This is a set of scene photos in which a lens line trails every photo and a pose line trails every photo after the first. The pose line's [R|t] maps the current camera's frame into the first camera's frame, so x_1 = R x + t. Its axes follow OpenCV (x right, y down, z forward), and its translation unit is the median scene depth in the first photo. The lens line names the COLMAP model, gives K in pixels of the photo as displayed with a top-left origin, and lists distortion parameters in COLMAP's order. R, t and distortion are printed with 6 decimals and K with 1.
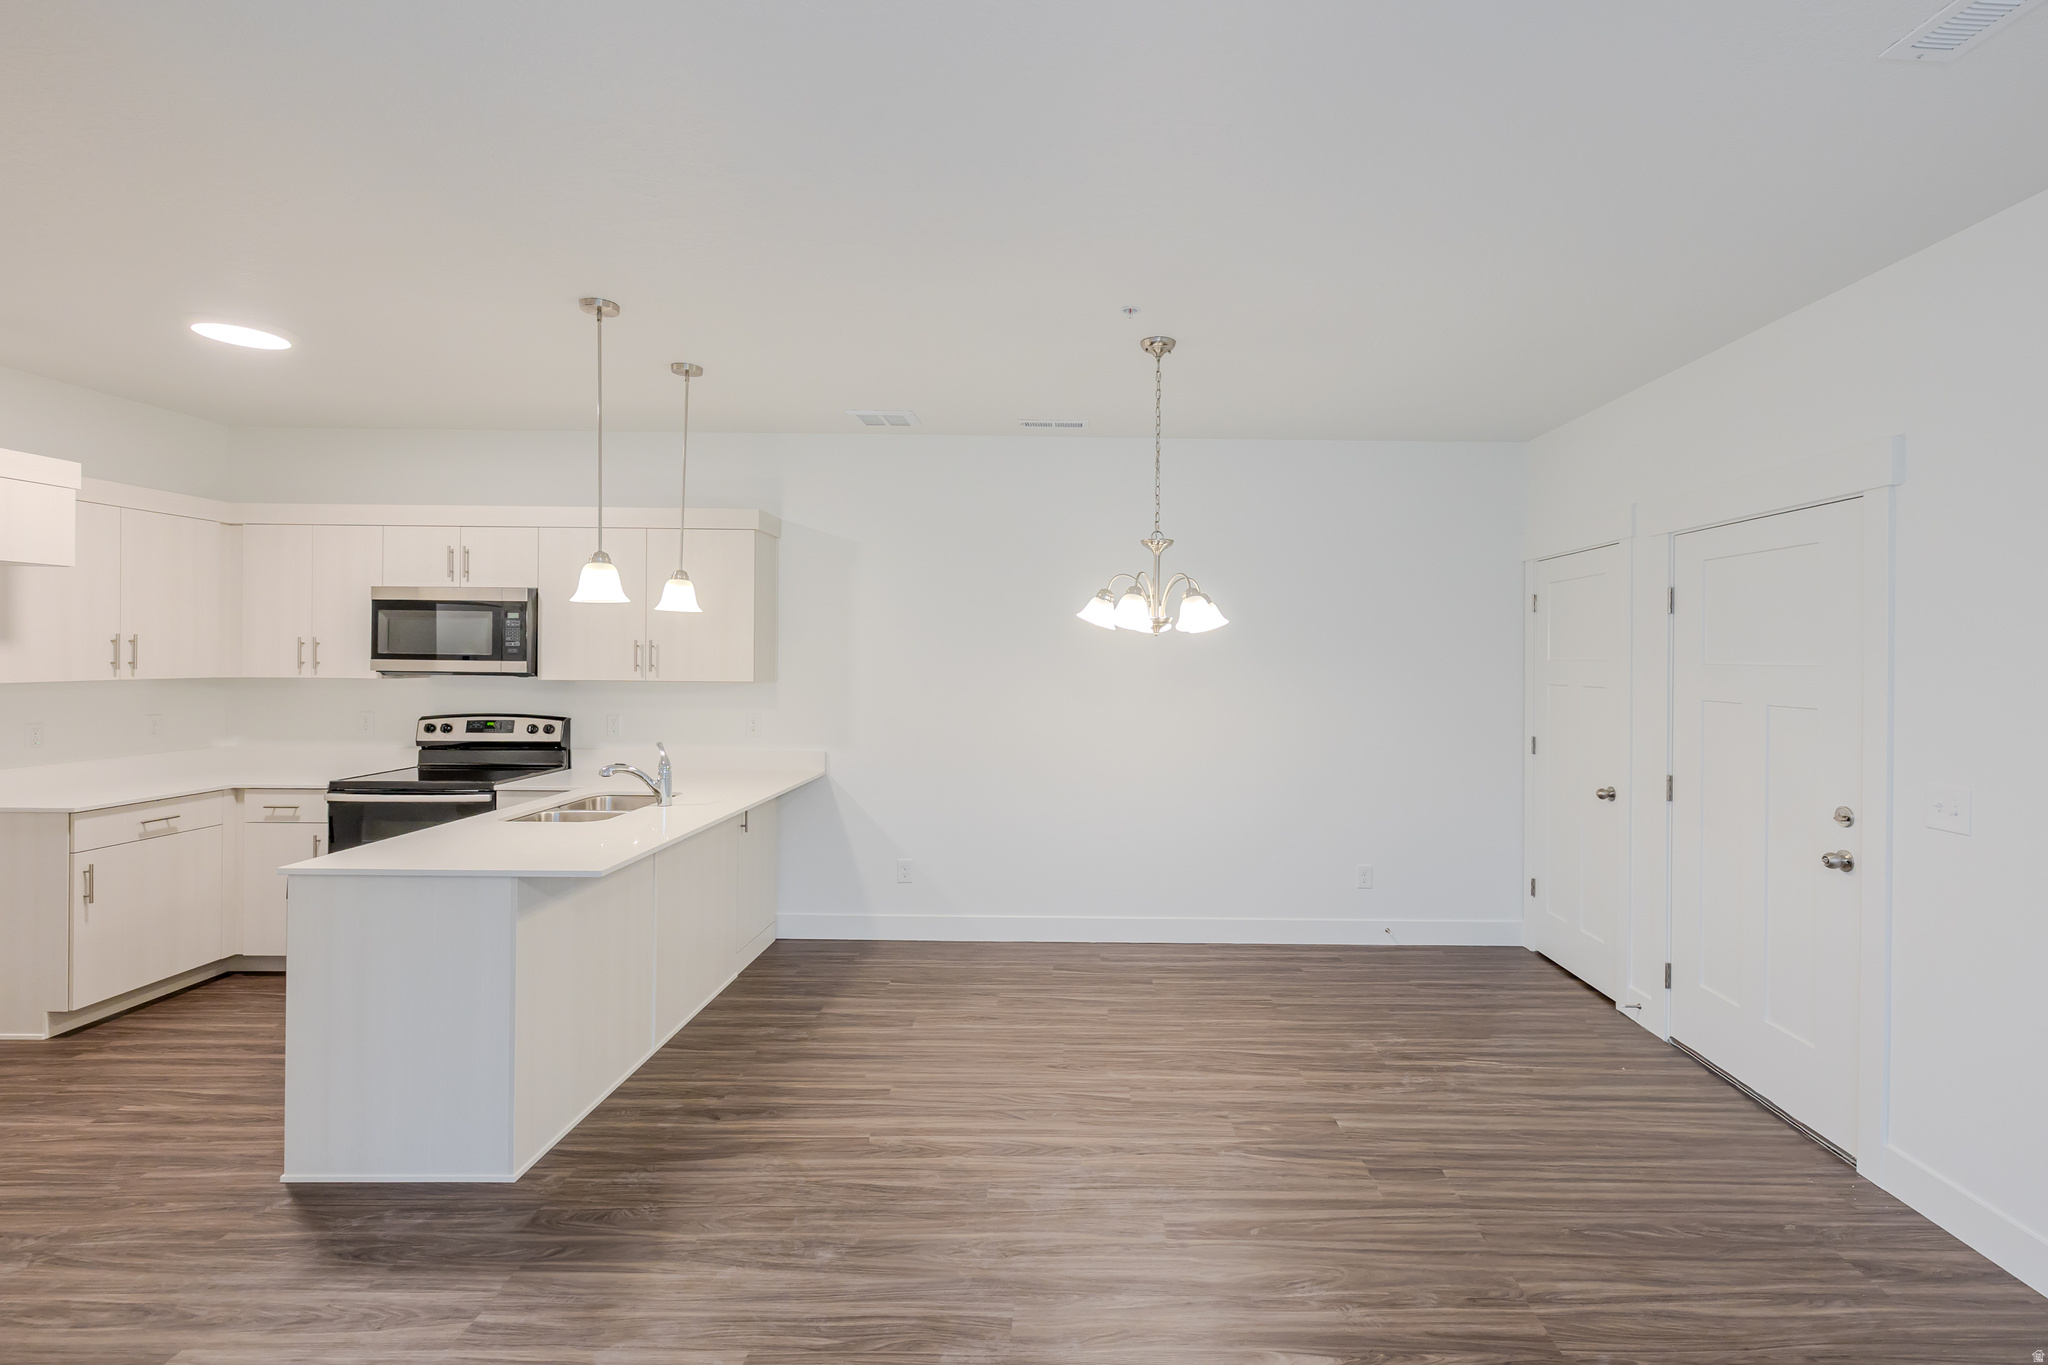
lens RADIAL K [[900.1, 0, 1097.3], [0, 900.1, 626.3], [0, 0, 1]] dist [0.000579, -0.000423]
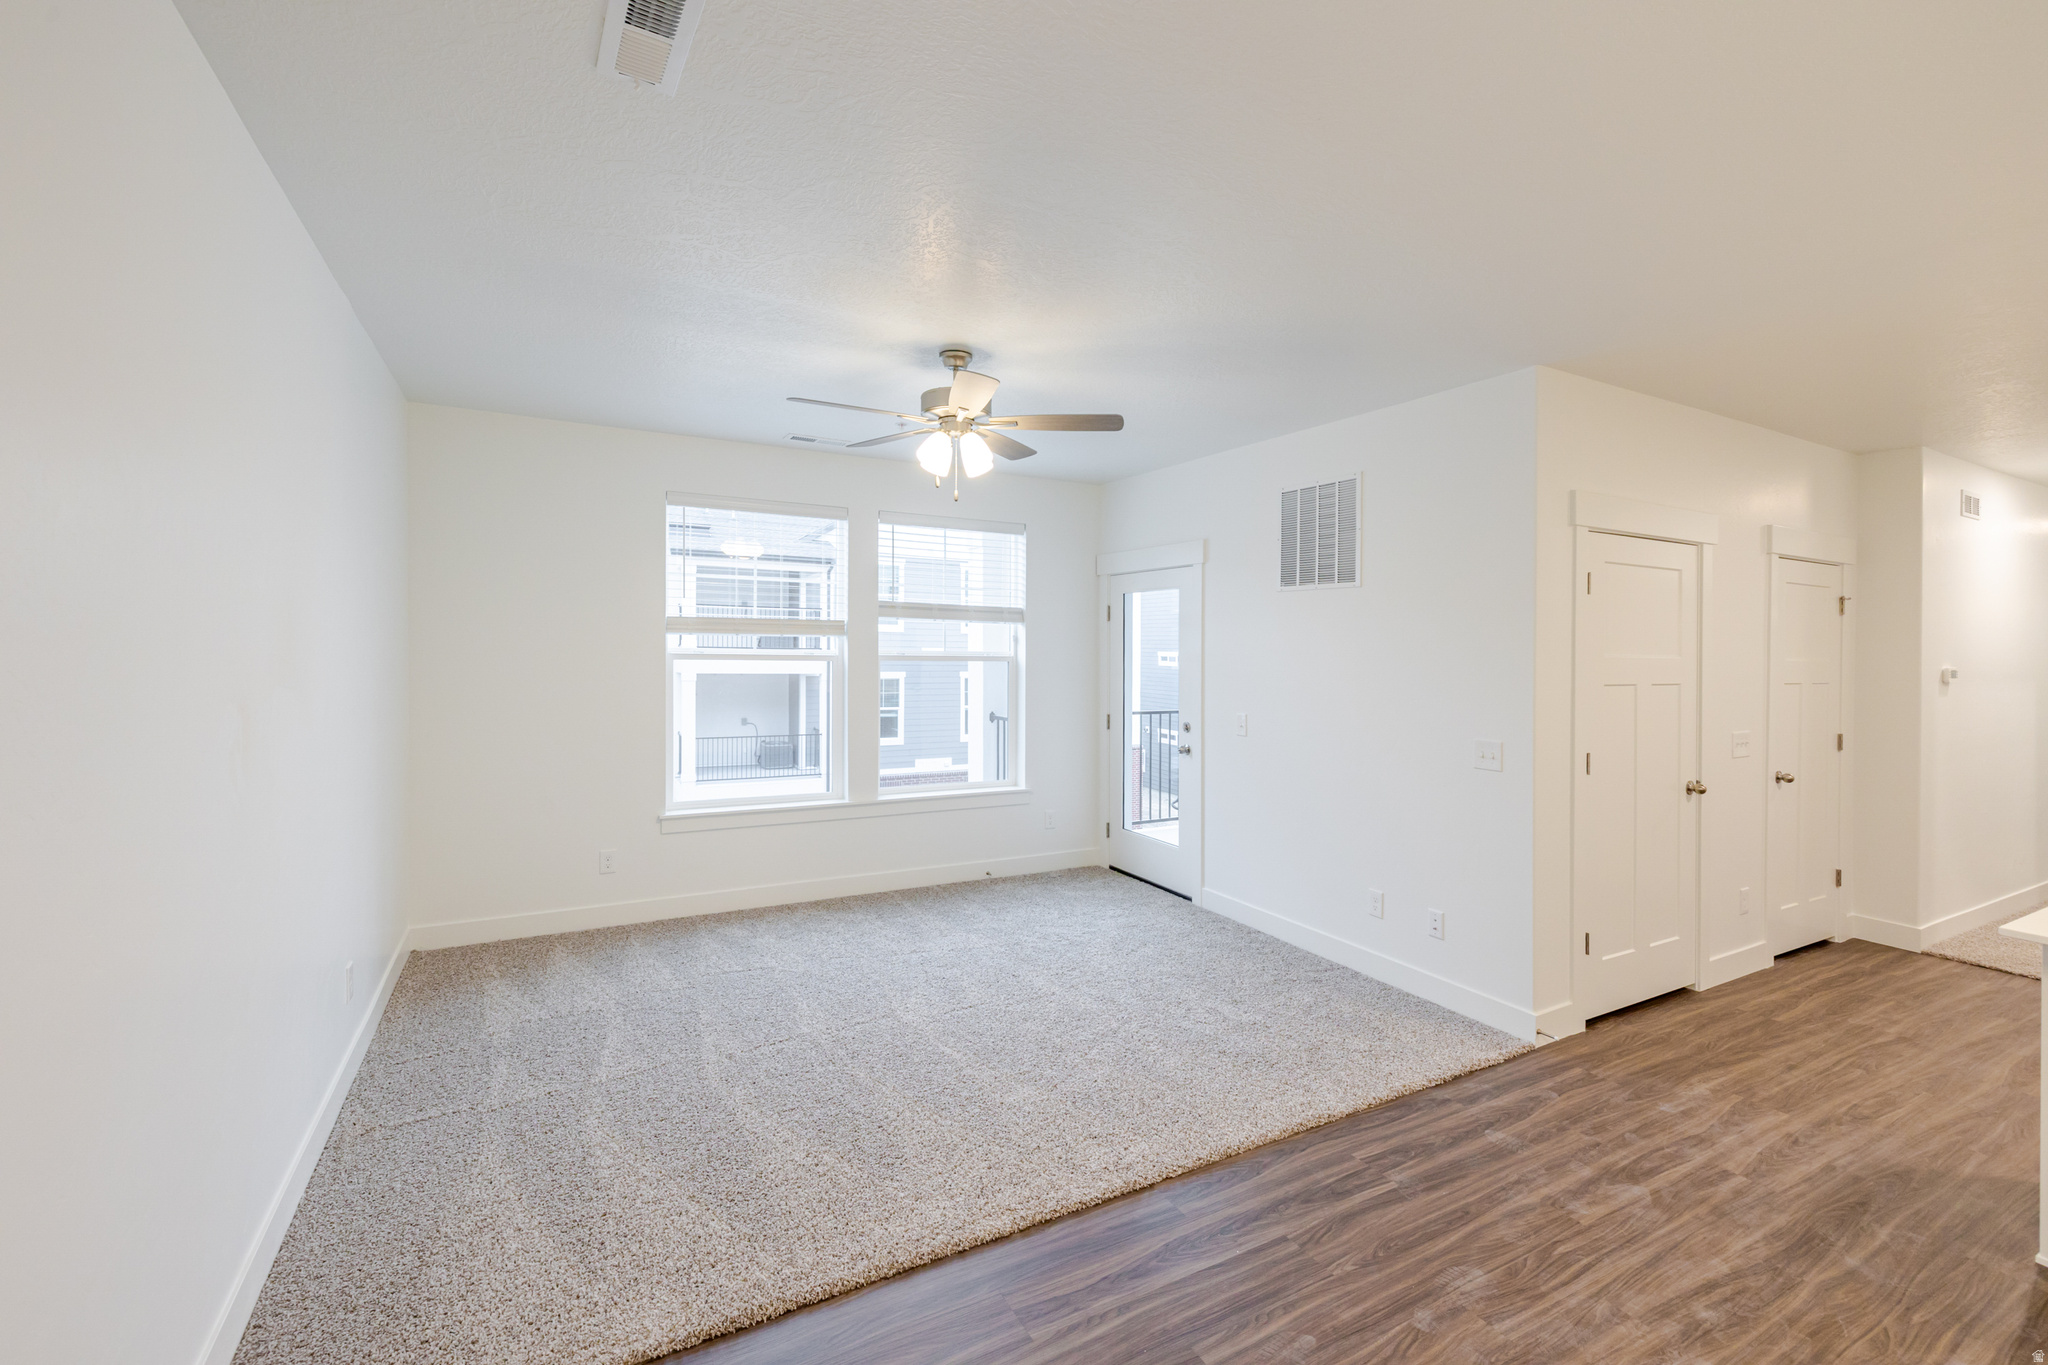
lens RADIAL K [[878.5, 0, 1014.7], [0, 878.5, 649.5], [0, 0, 1]] dist [0.001447, -0.000062]
pose [[-0.888437, -0.023649, -0.458390, 0.419921], [-0.008440, 0.999345, -0.035199, 0.028614], [0.458922, -0.027404, -0.888054, 0.823536]]
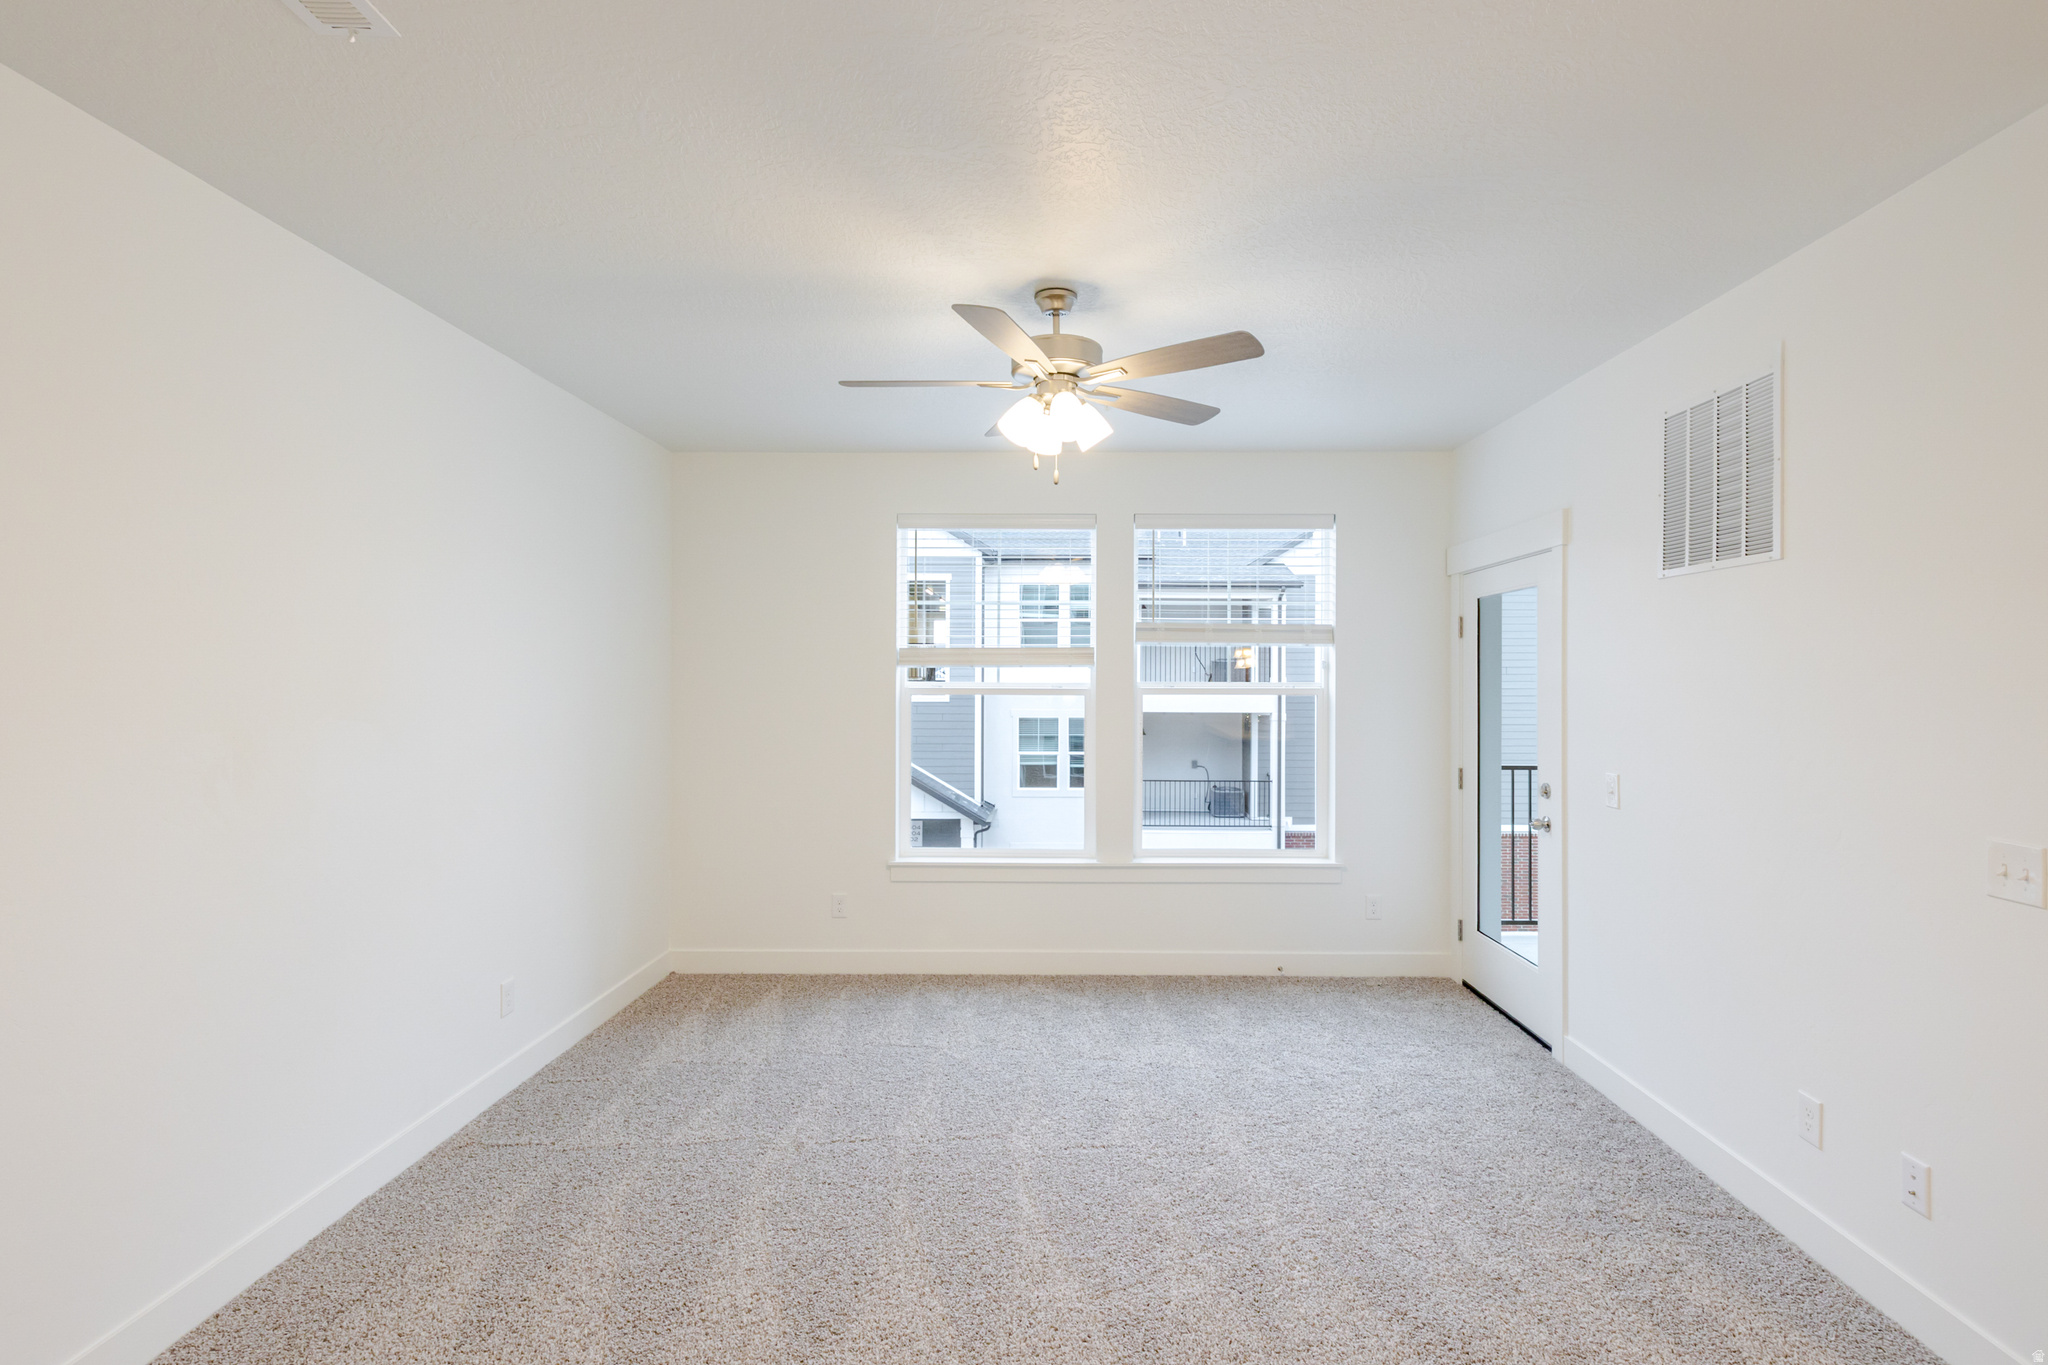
lens RADIAL K [[963.4, 0, 1024.0], [0, 963.4, 682.5], [0, 0, 1]] dist [0.001017, 0.000257]
pose [[-0.999430, -0.013221, 0.031059, 0.080520], [-0.014261, 0.999336, -0.033514, 0.027381], [-0.030596, -0.033938, -0.998956, 0.758213]]
